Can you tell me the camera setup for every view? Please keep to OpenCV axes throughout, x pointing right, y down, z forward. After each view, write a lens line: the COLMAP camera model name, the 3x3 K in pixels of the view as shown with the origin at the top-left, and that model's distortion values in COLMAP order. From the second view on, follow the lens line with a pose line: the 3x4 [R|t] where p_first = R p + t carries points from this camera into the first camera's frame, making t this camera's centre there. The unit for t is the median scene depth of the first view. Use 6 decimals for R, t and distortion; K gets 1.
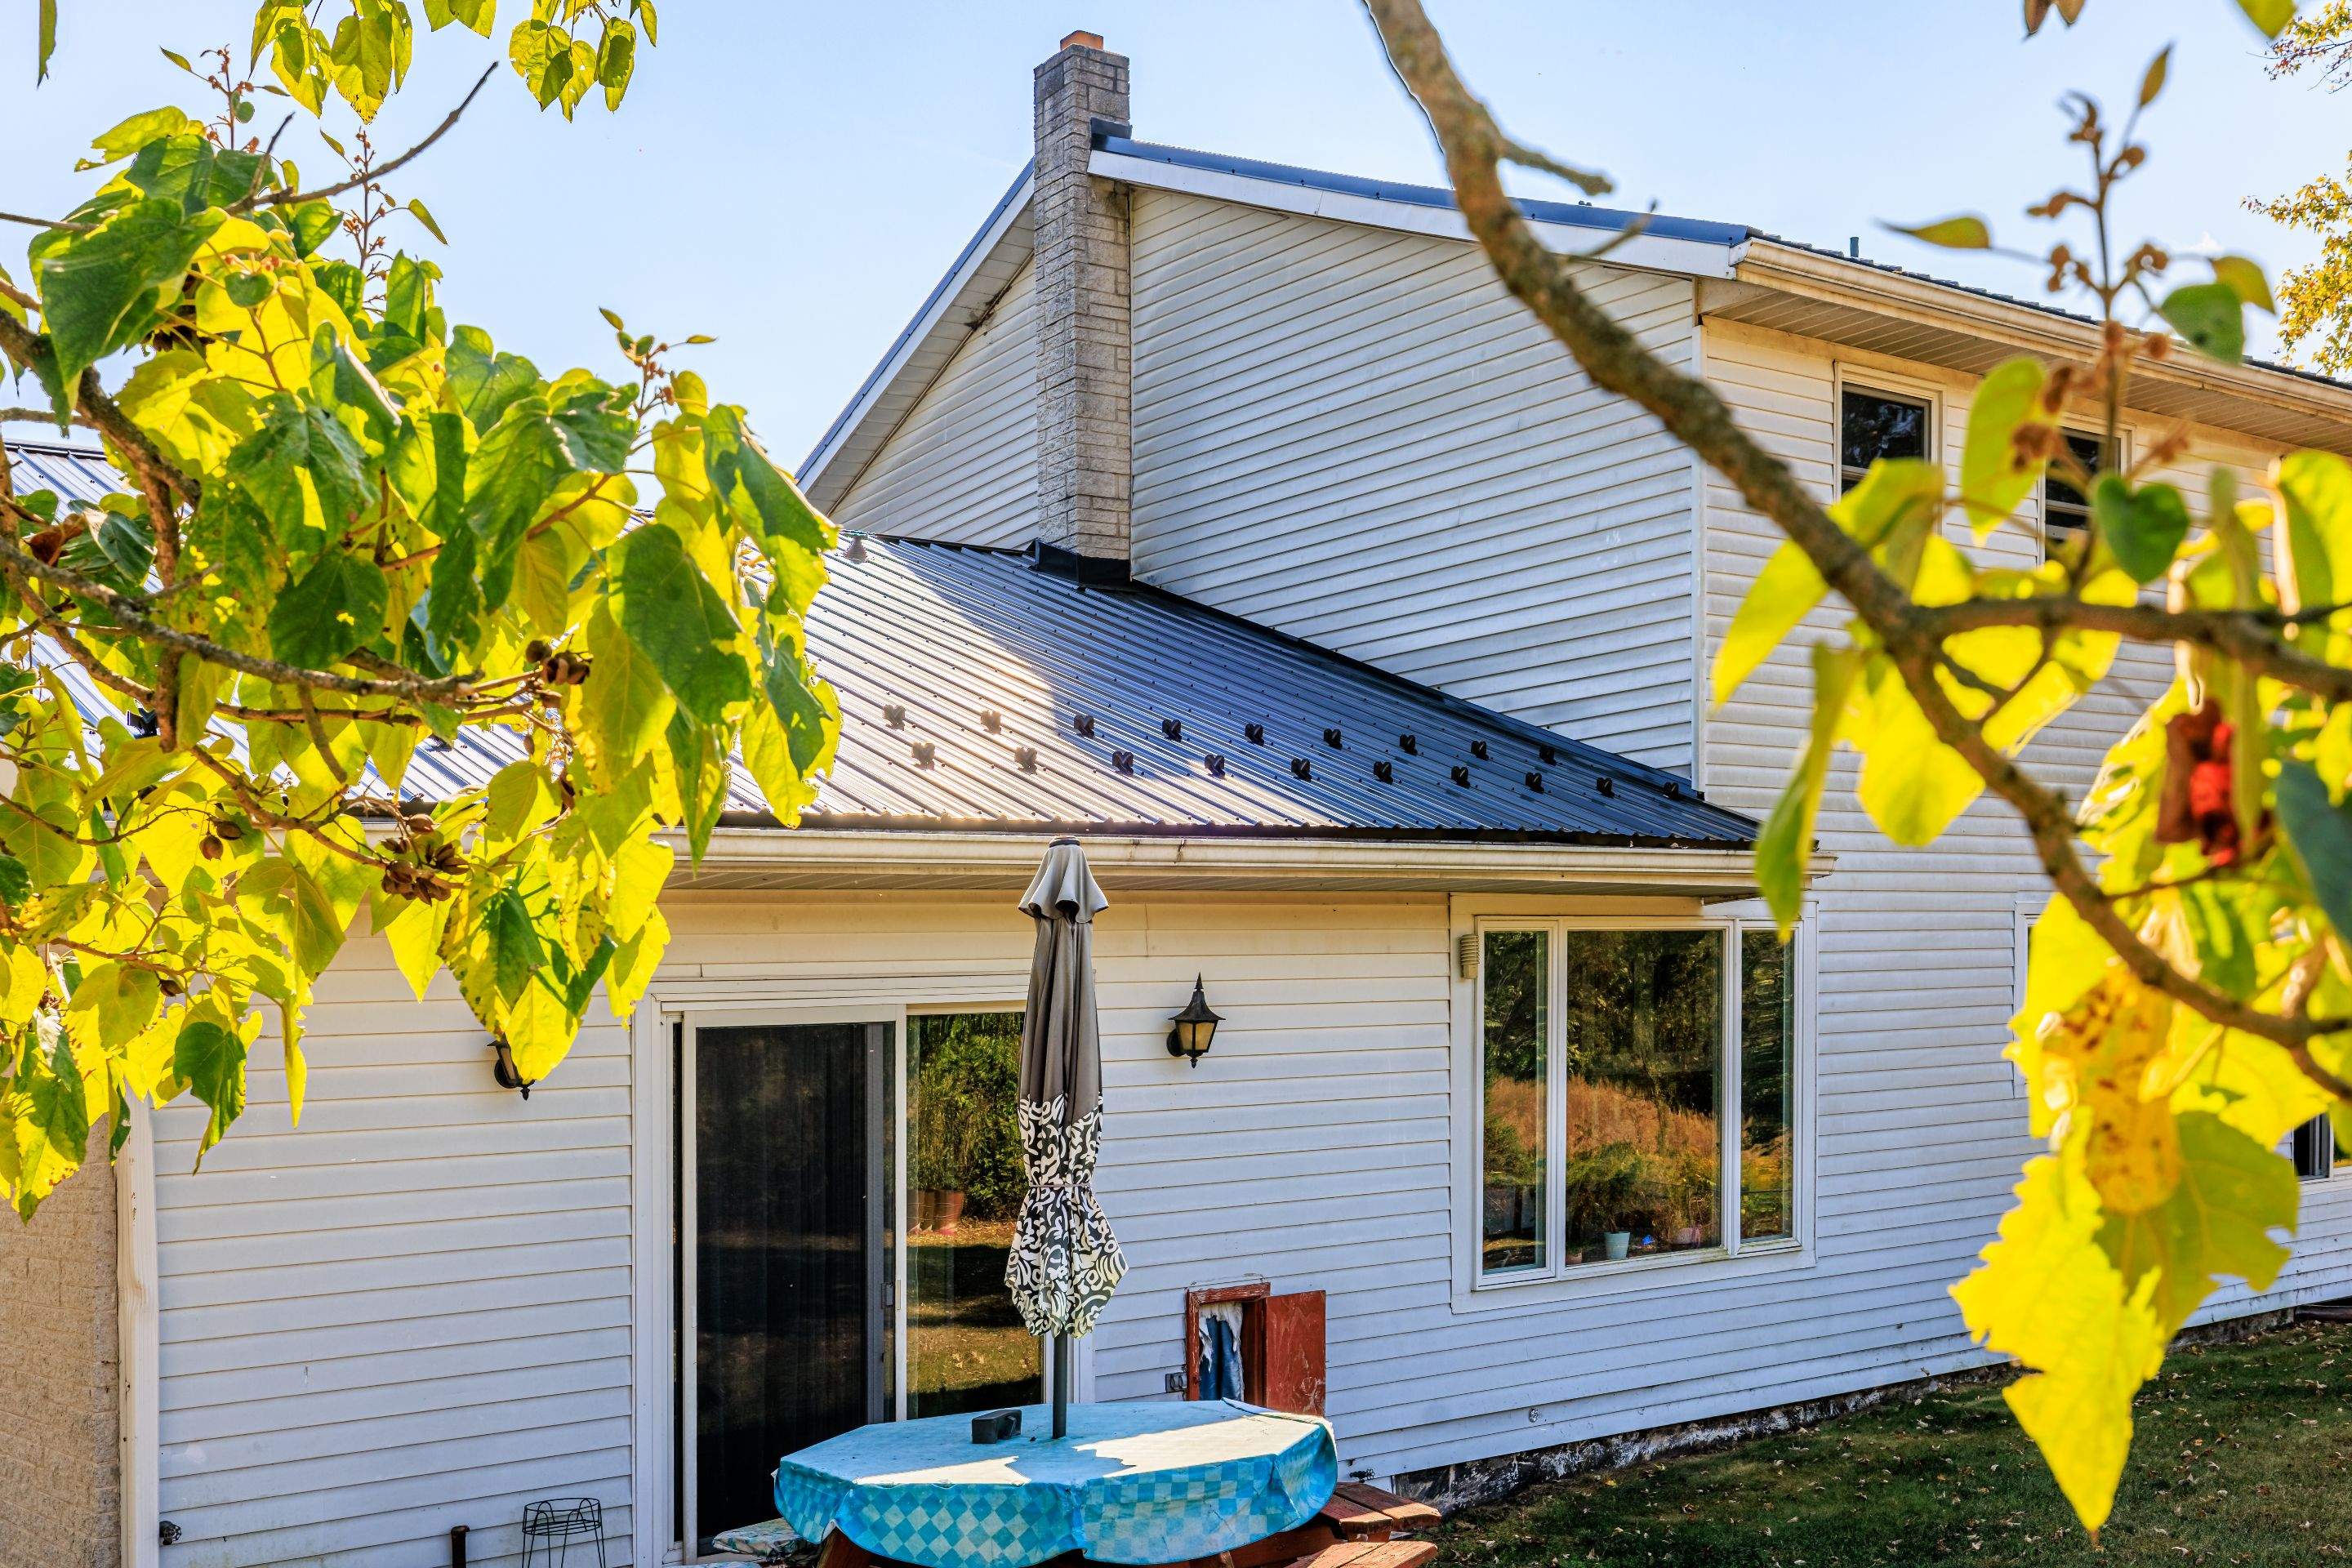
lens RADIAL K [[3705.3, 0, 1178.0], [0, 3705.3, 794.7], [0, 0, 1]] dist [0.057304, 0.000000]
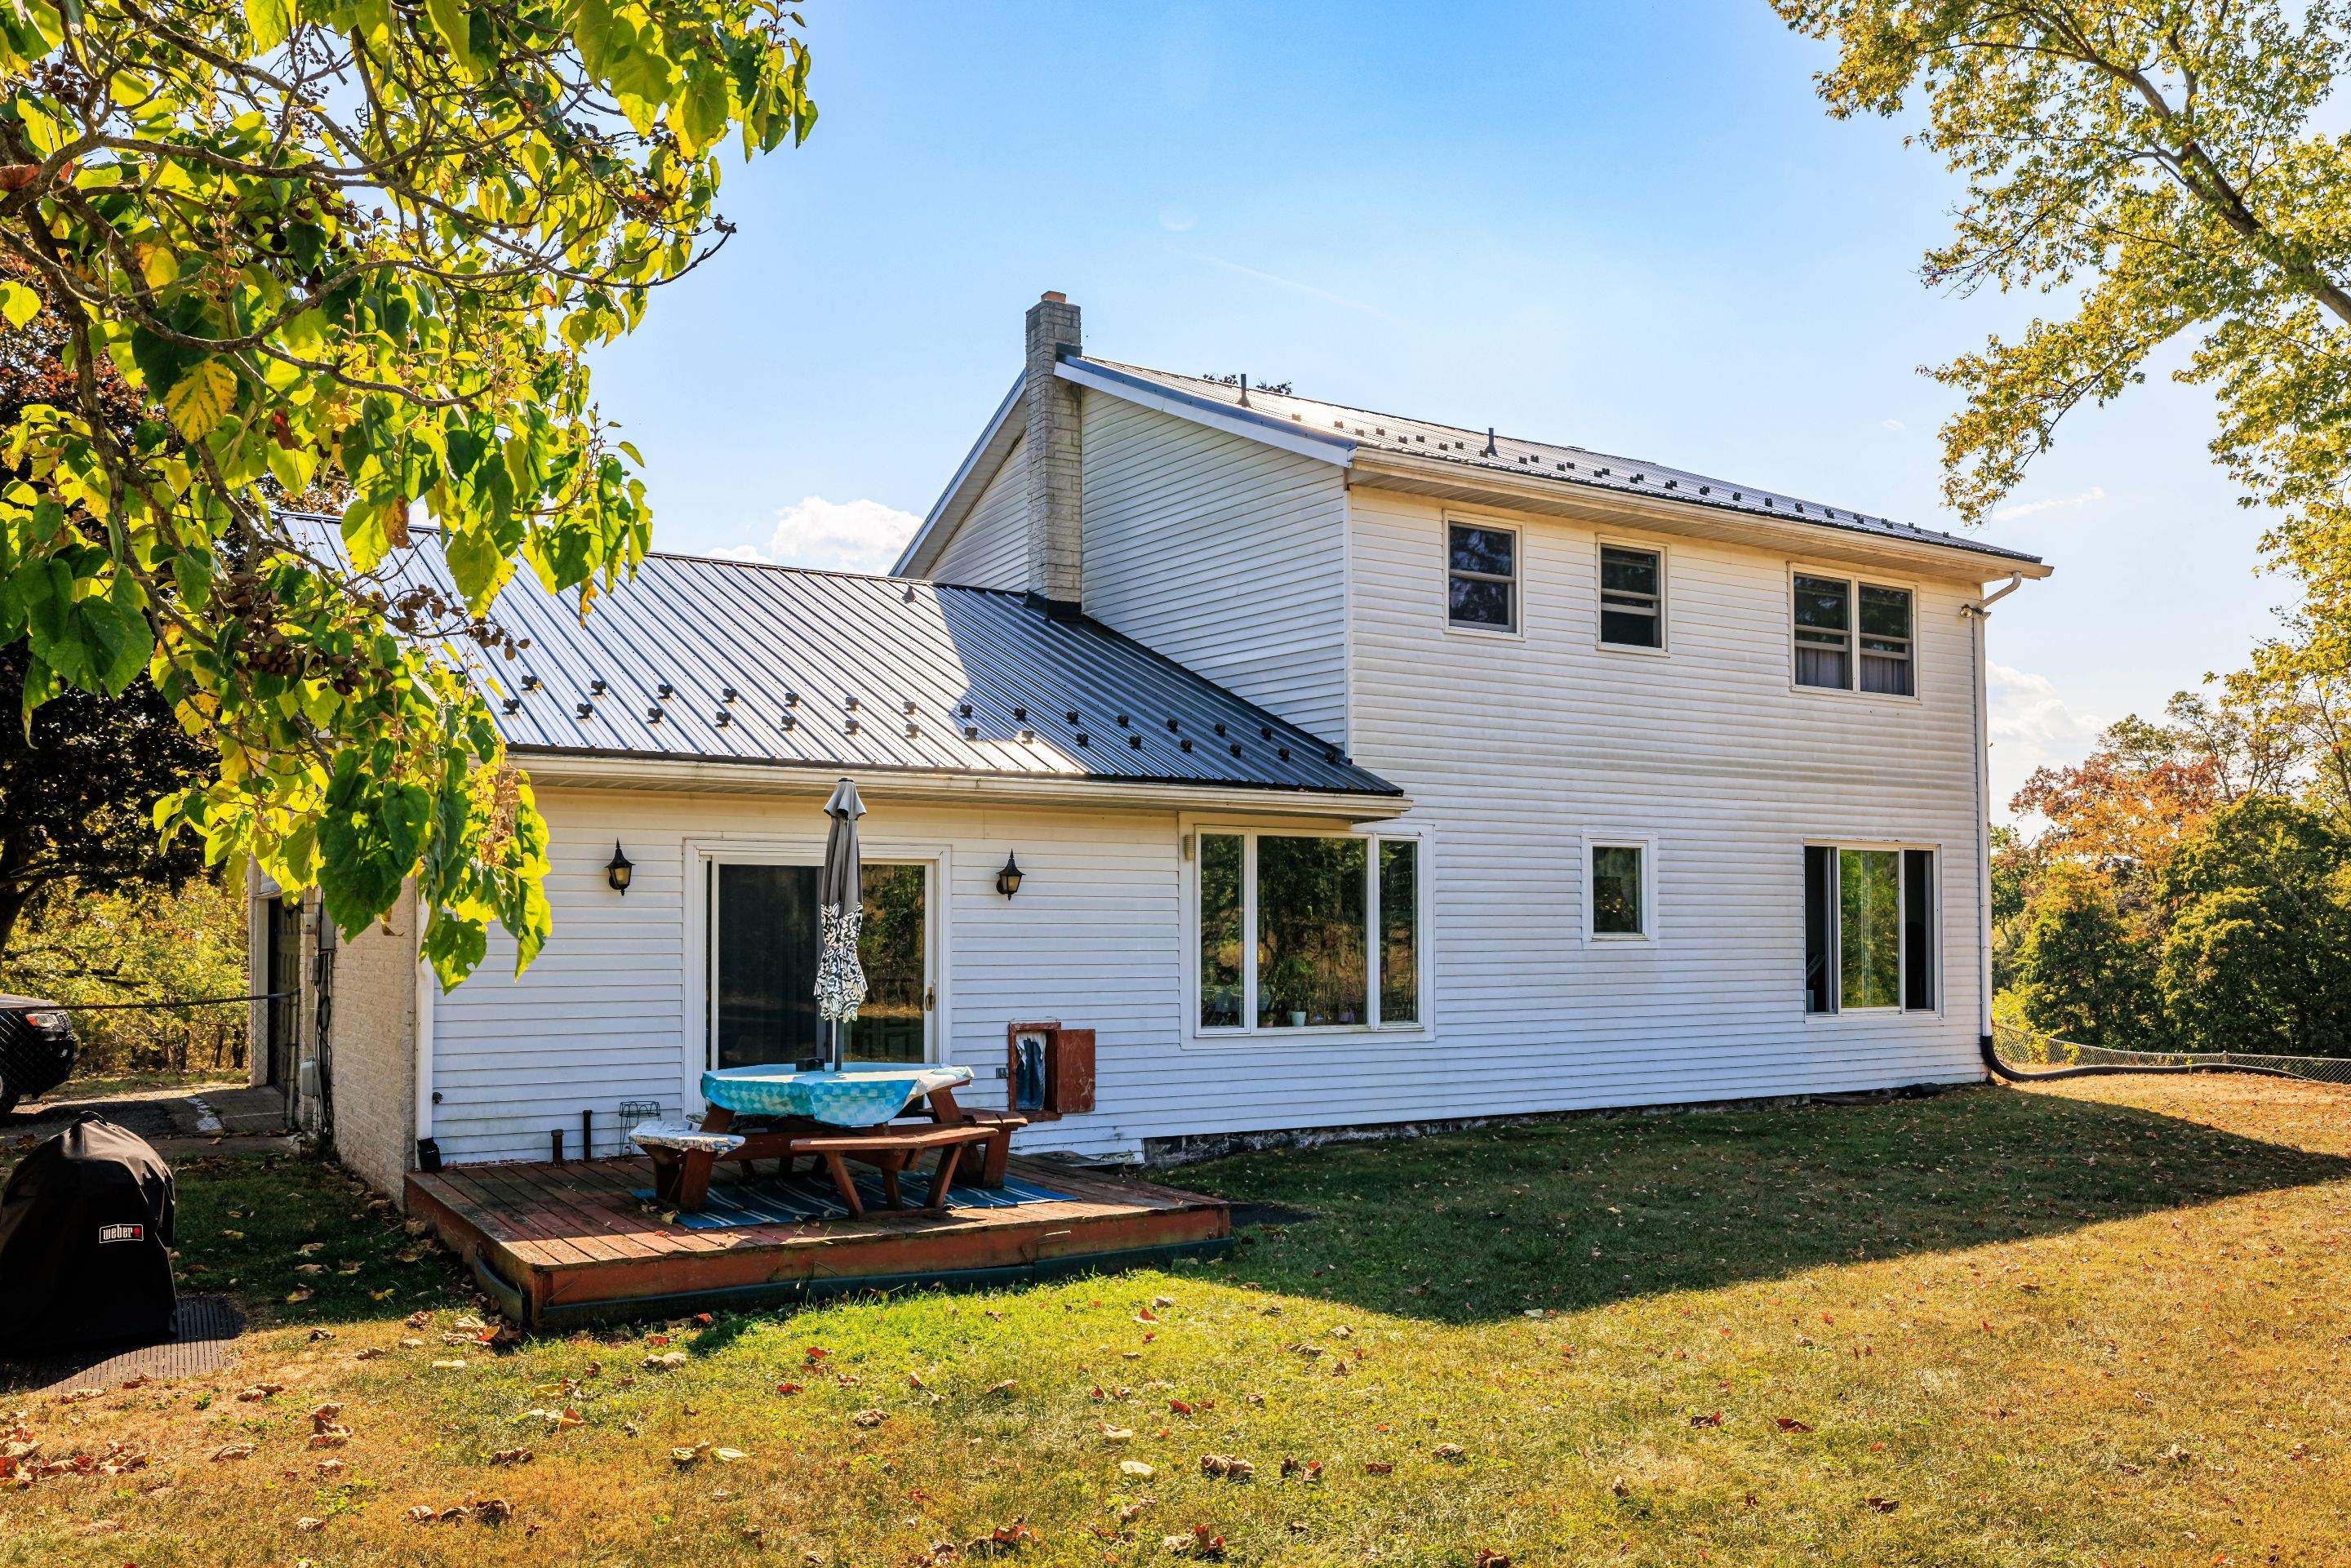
lens RADIAL K [[3703.6, 0, 1174.2], [0, 3703.6, 777.4], [0, 0, 1]] dist [0.057304, 0.000000]
pose [[0.979946, 0.042907, -0.194589, 0.395813], [-0.037369, 0.998788, 0.032041, -0.044062], [0.195728, -0.024127, 0.980361, -0.701660]]
